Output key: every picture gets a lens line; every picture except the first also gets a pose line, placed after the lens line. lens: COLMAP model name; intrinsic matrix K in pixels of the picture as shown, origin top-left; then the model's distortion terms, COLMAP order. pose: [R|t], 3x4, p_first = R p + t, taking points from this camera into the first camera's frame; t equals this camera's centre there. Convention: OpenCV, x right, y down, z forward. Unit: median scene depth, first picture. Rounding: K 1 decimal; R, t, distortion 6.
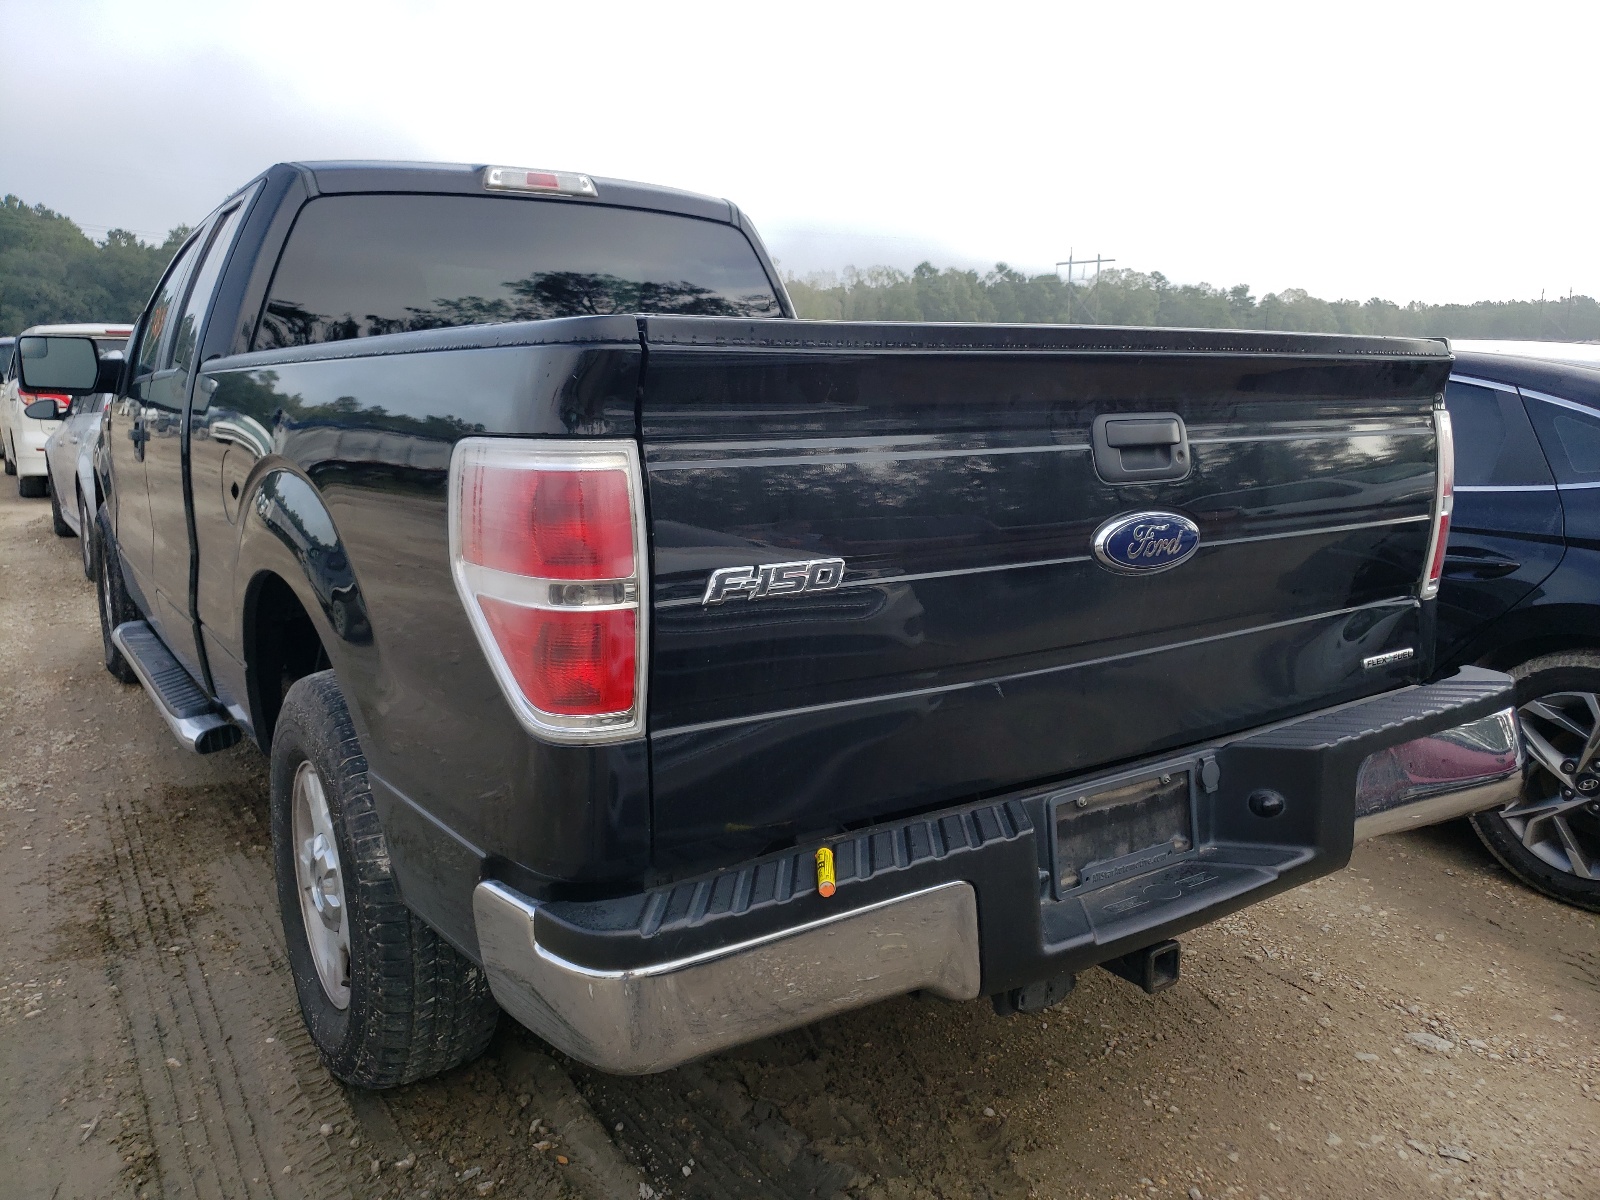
lens RADIAL K [[1193.2, 0, 800.0], [0, 1193.2, 600.0], [0, 0, 1]] dist [0.037282, -0.005354]
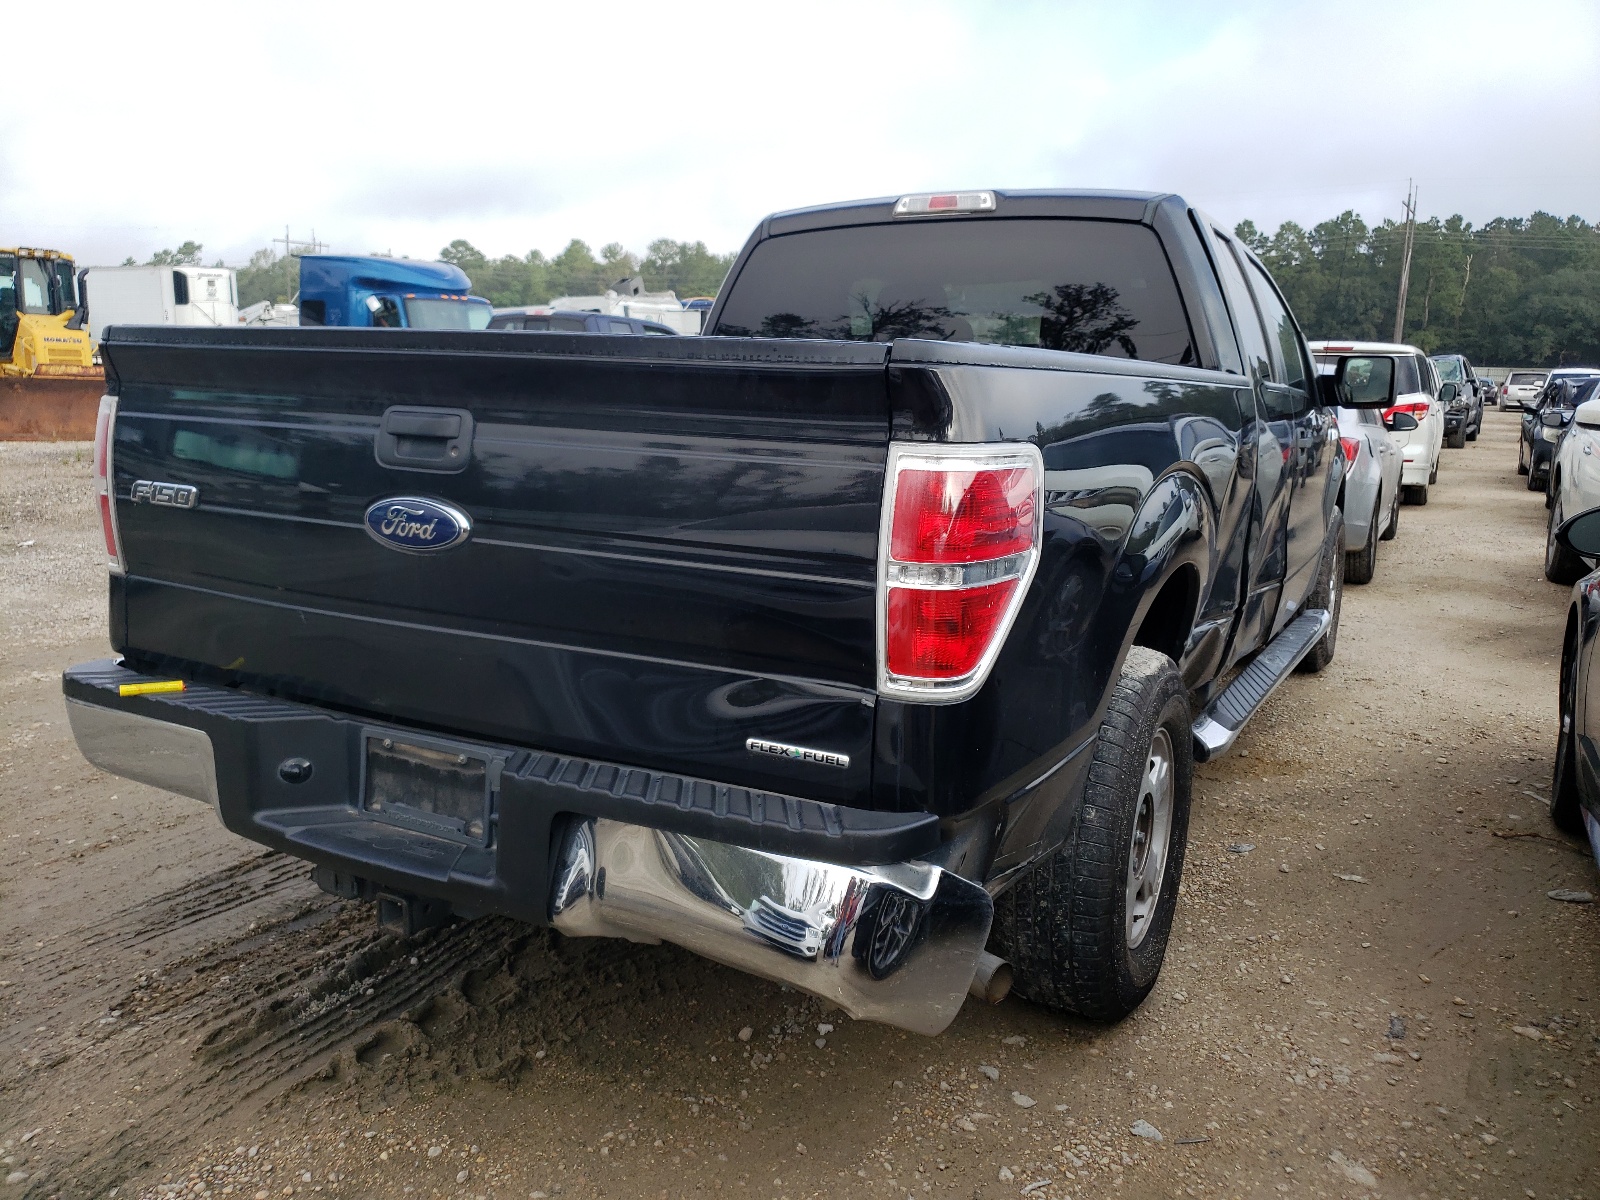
lens RADIAL K [[1193.2, 0, 800.0], [0, 1193.2, 600.0], [0, 0, 1]] dist [0.037282, -0.005354]
pose [[0.494063, 0.177763, -0.851059, 1.329152], [-0.190167, 0.977267, 0.093728, -0.141983], [0.848374, 0.115536, 0.516636, 0.700496]]
